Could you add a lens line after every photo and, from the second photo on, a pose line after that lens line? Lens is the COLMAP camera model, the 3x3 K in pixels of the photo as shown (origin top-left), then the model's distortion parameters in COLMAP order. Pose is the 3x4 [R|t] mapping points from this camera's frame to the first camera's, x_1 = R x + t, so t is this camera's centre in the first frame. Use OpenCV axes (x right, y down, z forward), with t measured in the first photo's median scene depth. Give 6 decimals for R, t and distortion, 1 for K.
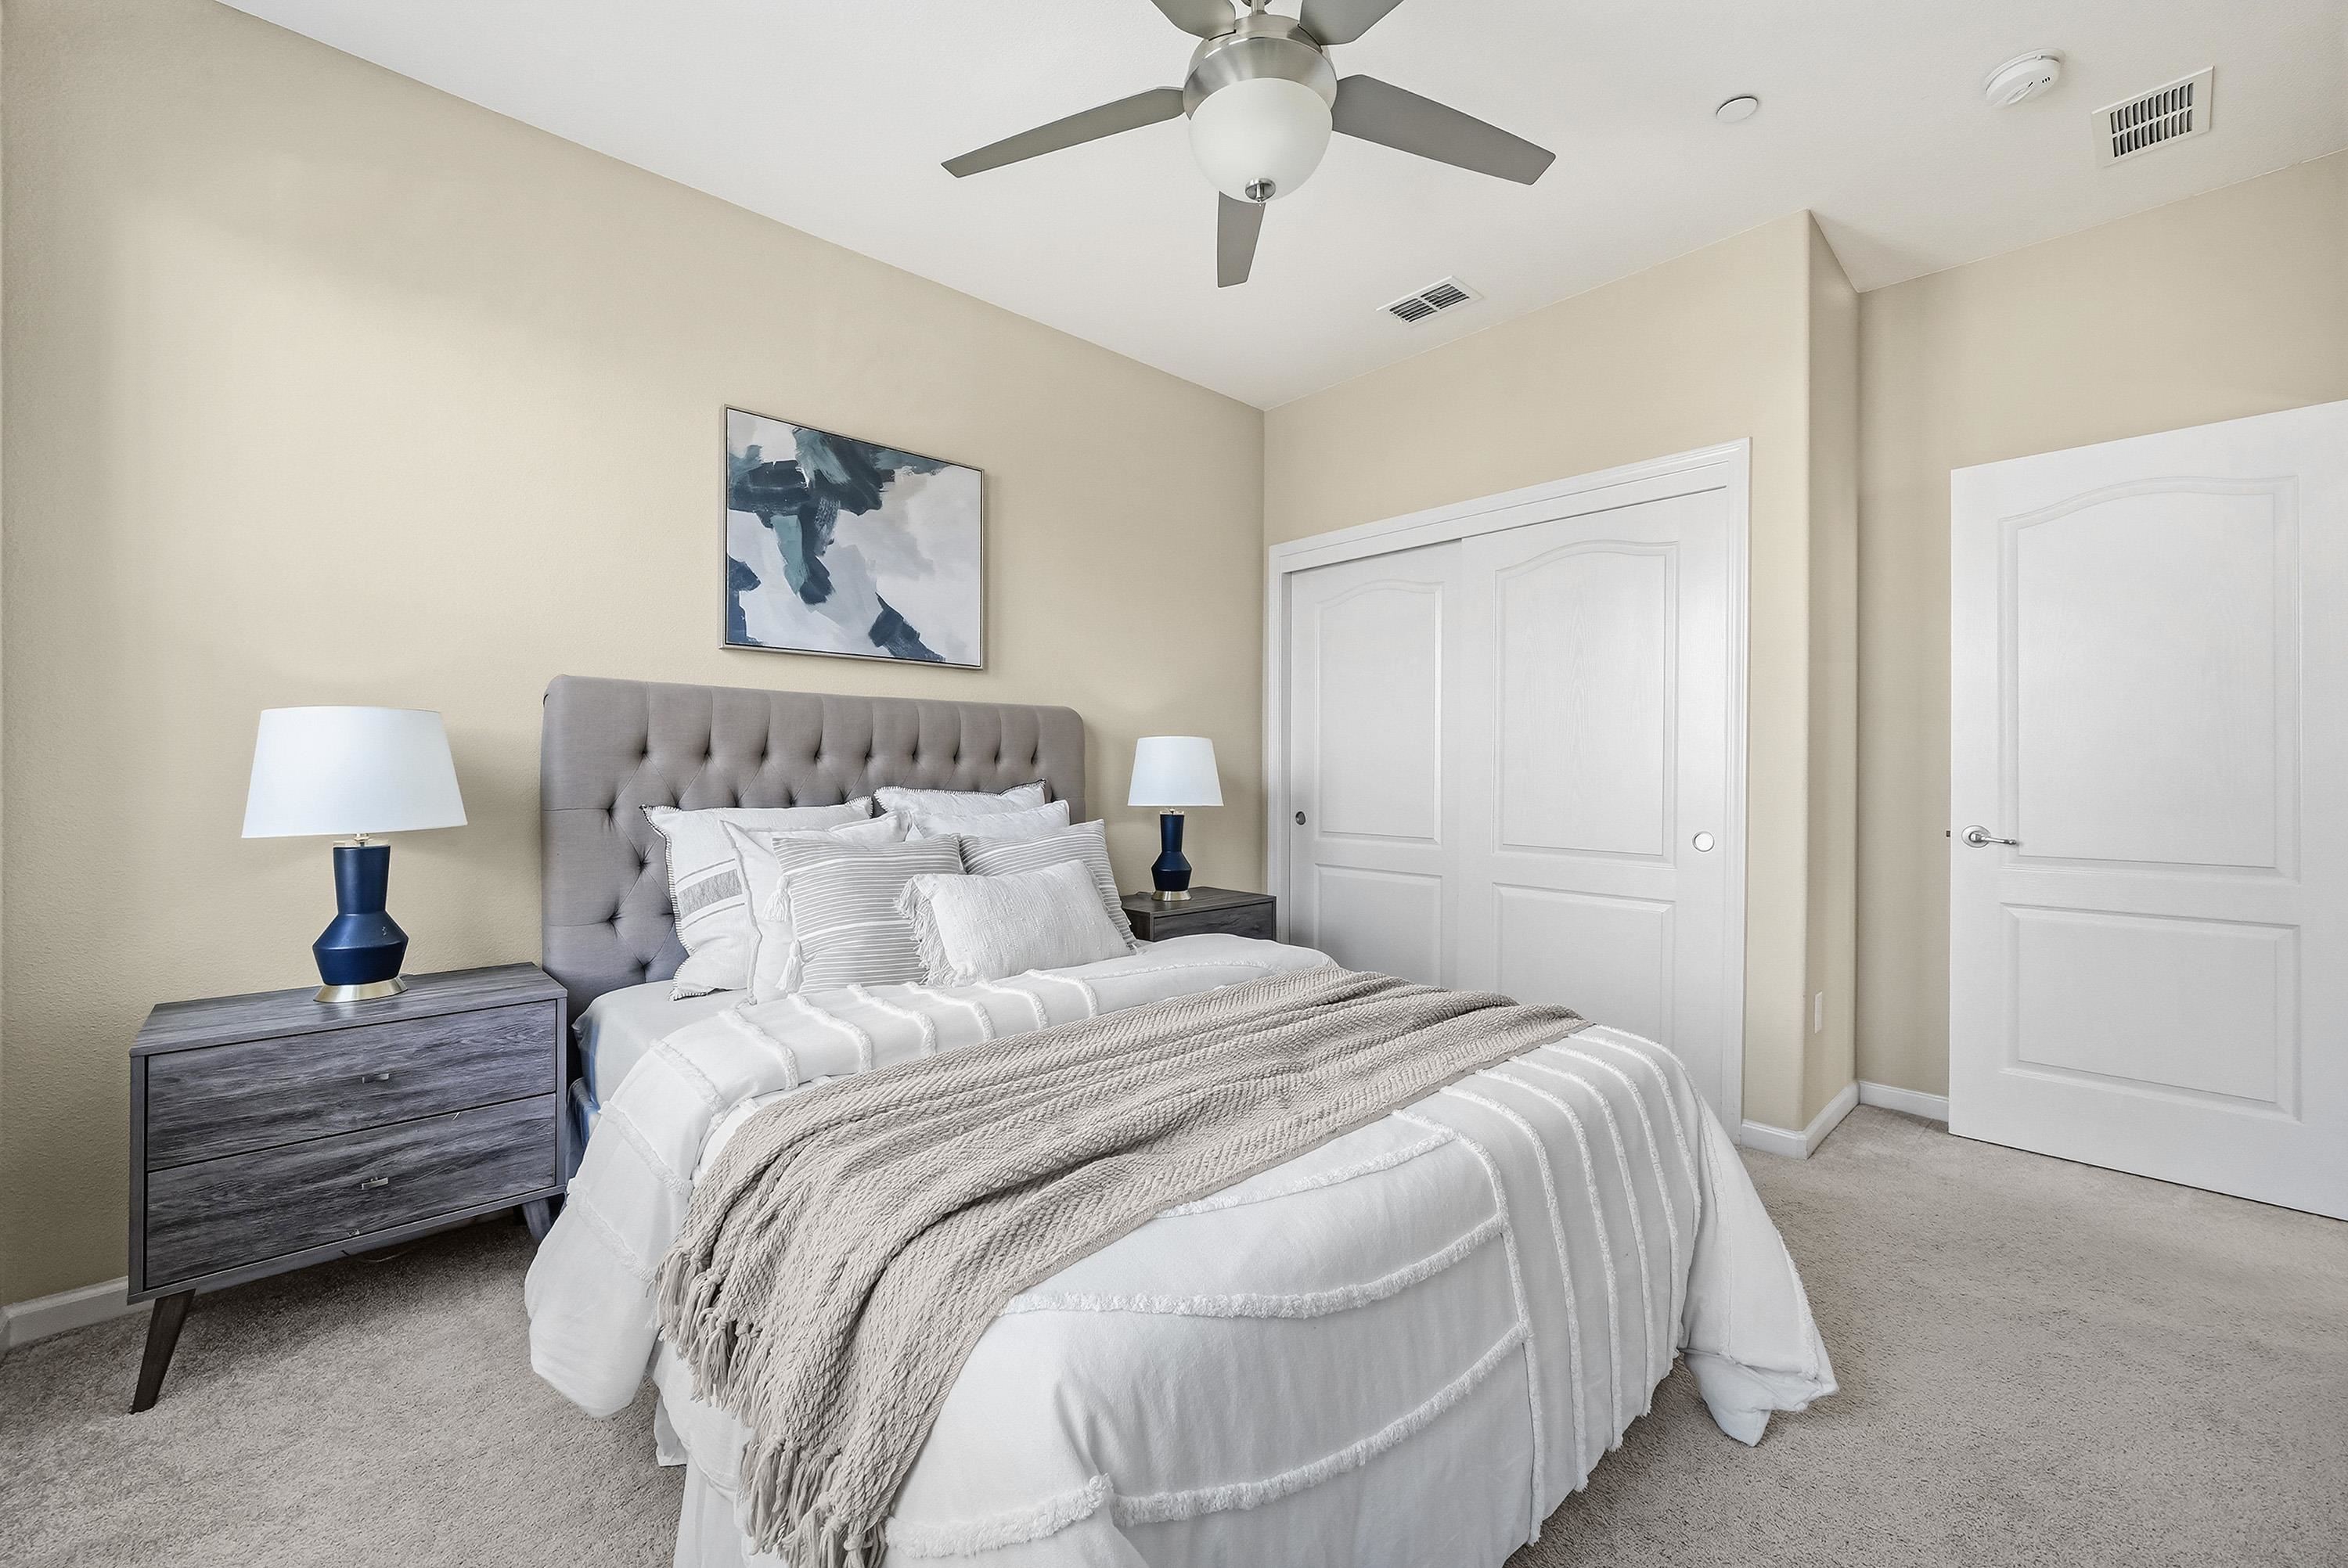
lens RADIAL K [[933.1, 0, 1177.6], [0, 933.1, 767.9], [0, 0, 1]] dist [-0.004096, 0.000079]
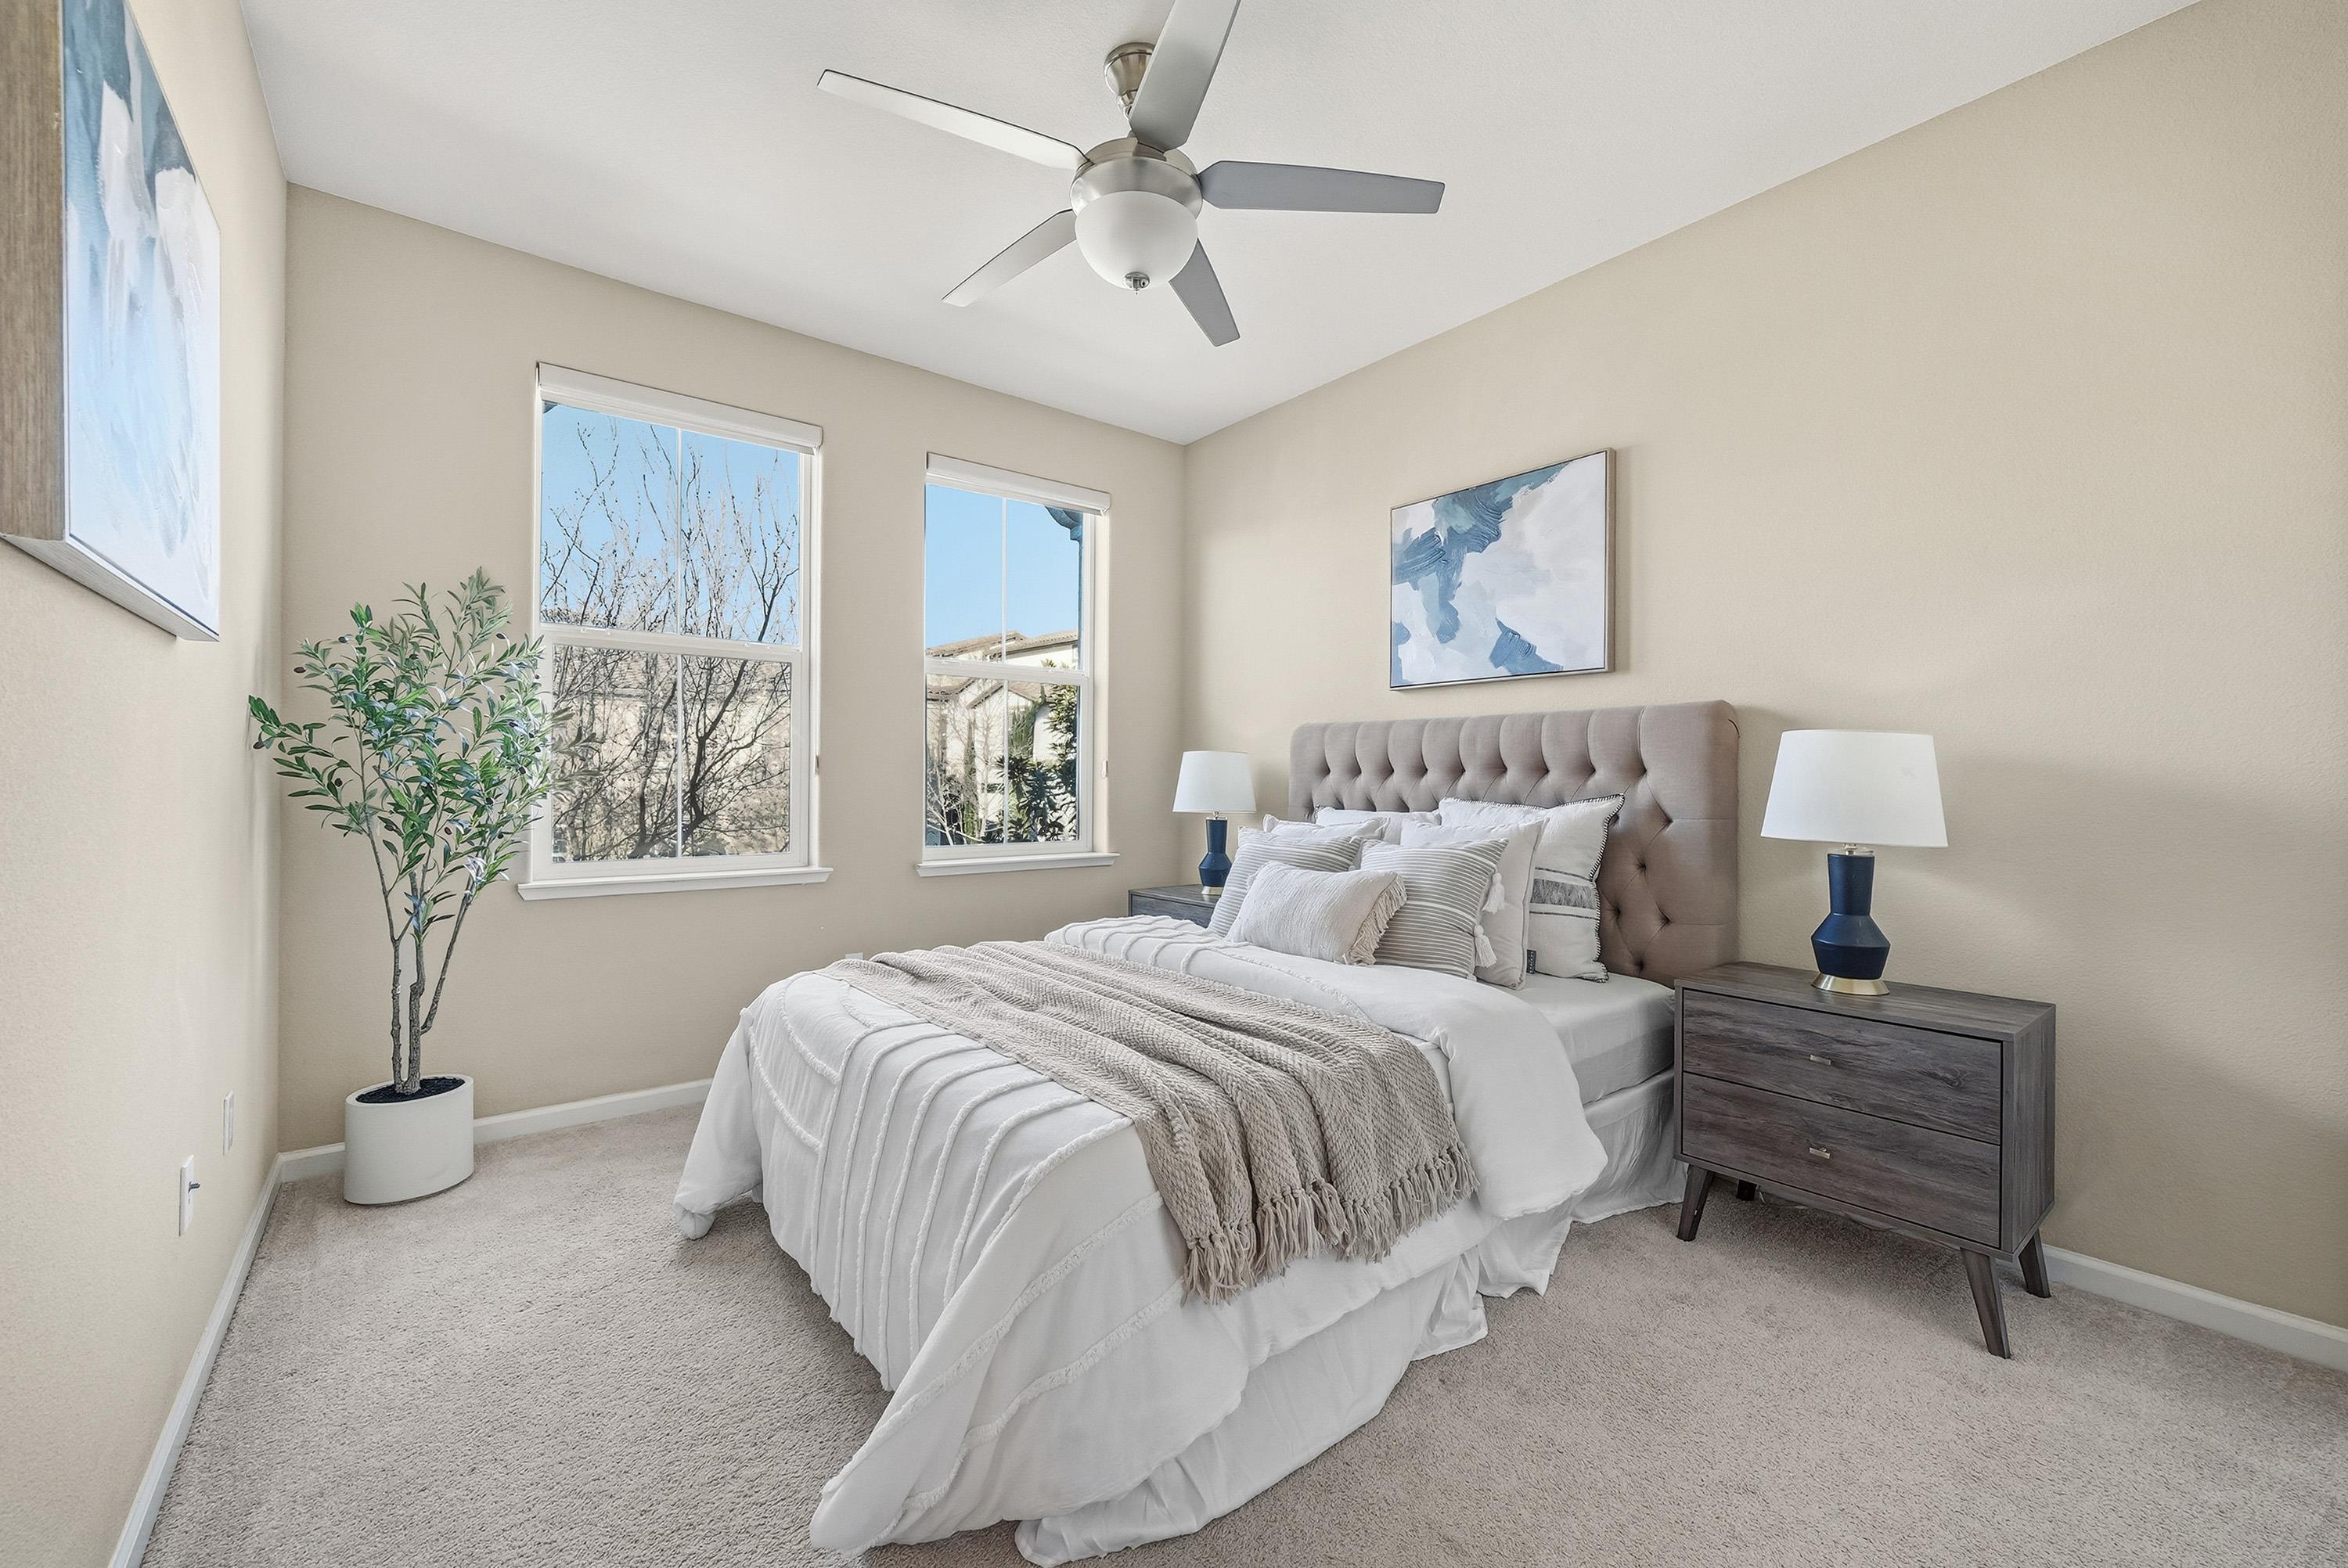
lens RADIAL K [[933.1, 0, 1173.1], [0, 933.1, 786.1], [0, 0, 1]] dist [-0.004096, 0.000079]
pose [[-0.063150, 0.001197, -0.998003, 0.766295], [-0.002396, 0.999996, 0.001351, 0.005124], [0.998001, 0.002477, -0.063147, 0.691144]]
